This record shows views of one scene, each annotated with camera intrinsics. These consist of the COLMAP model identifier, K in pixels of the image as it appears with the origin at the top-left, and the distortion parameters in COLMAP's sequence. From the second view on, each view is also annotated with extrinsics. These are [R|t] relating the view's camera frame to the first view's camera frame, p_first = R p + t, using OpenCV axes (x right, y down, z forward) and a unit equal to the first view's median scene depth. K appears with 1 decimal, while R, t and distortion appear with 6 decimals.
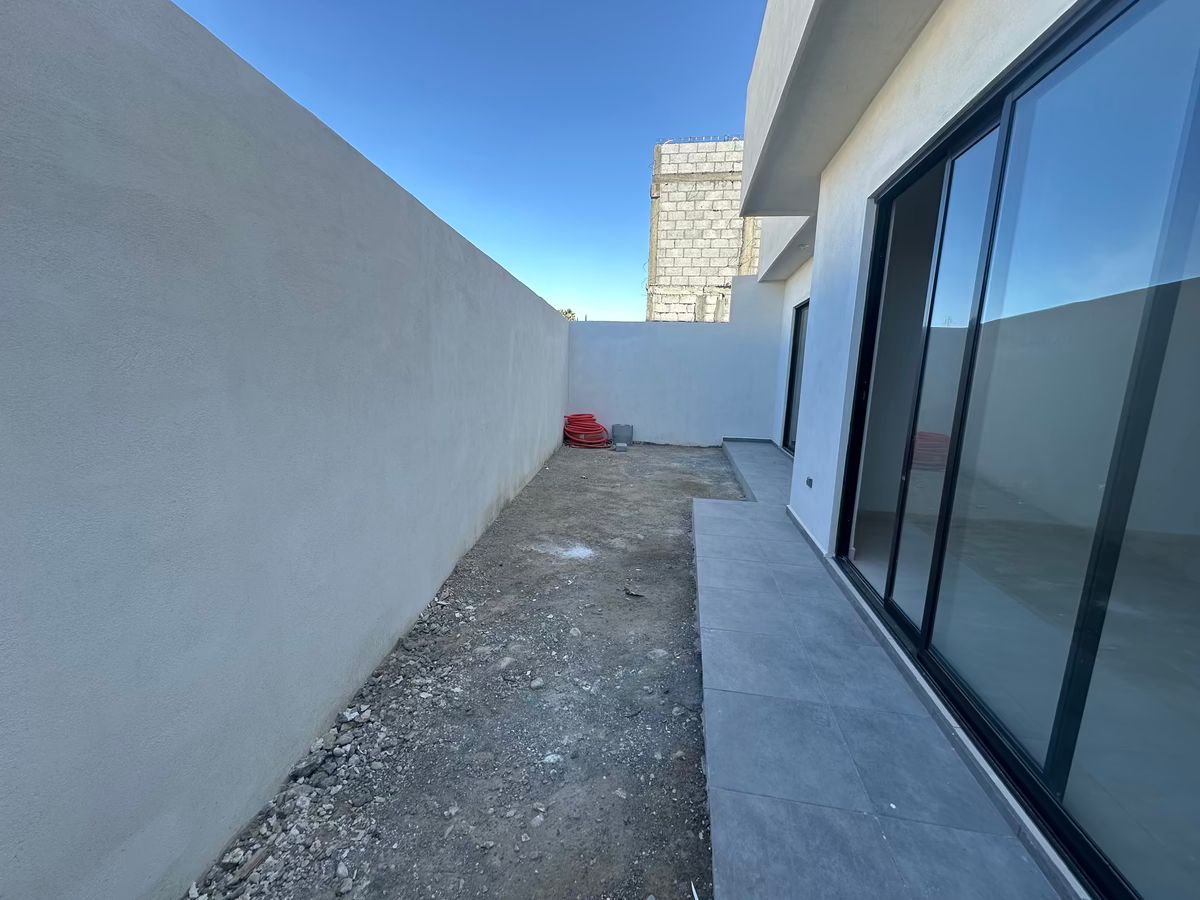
lens RADIAL K [[478.5, 0, 600.0], [0, 478.5, 450.0], [0, 0, 1]] dist [-0.013100, 0.006349]
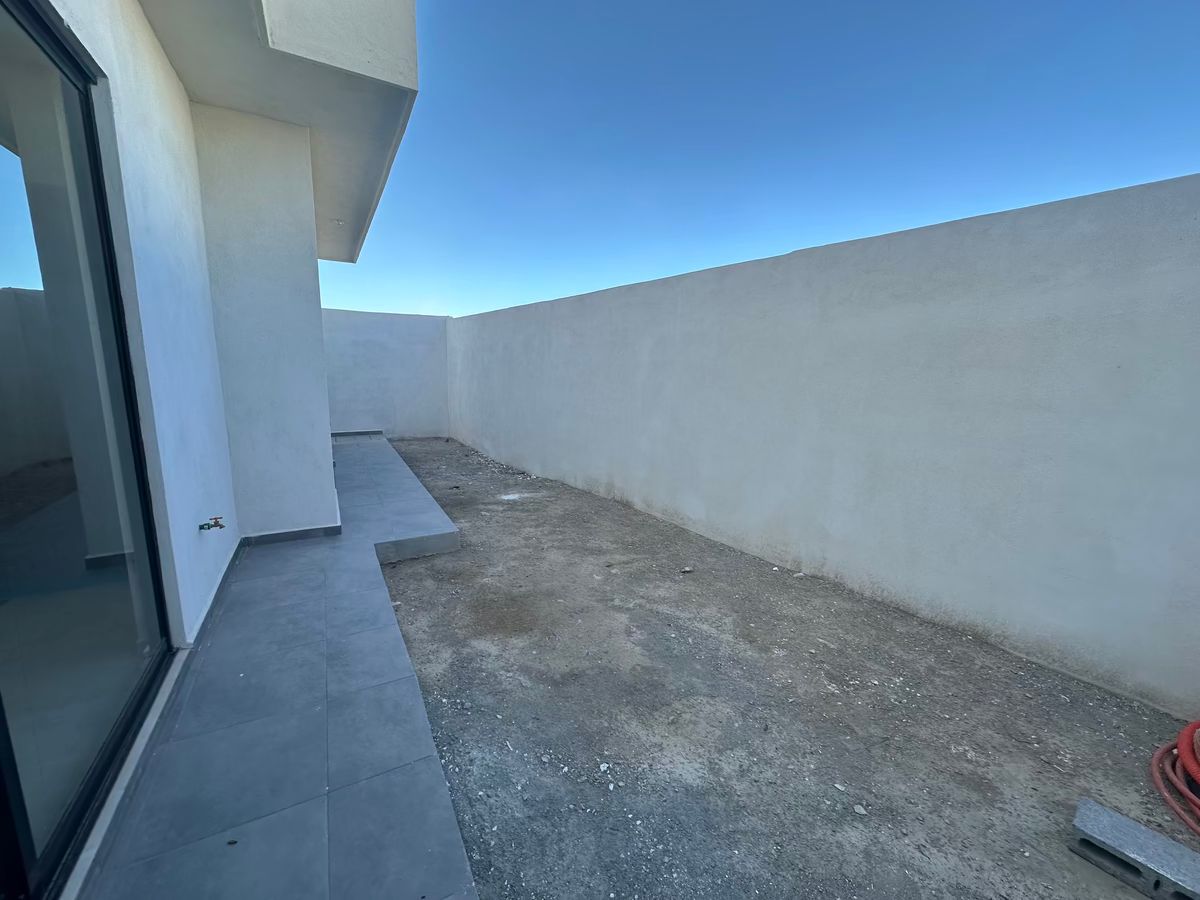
lens RADIAL K [[478.5, 0, 600.0], [0, 478.5, 450.0], [0, 0, 1]] dist [-0.013100, 0.006349]
pose [[-0.769164, 0.061920, -0.636044, 0.559027], [-0.151807, 0.949101, 0.275976, -0.306425], [0.620758, 0.308827, -0.720614, 1.829917]]
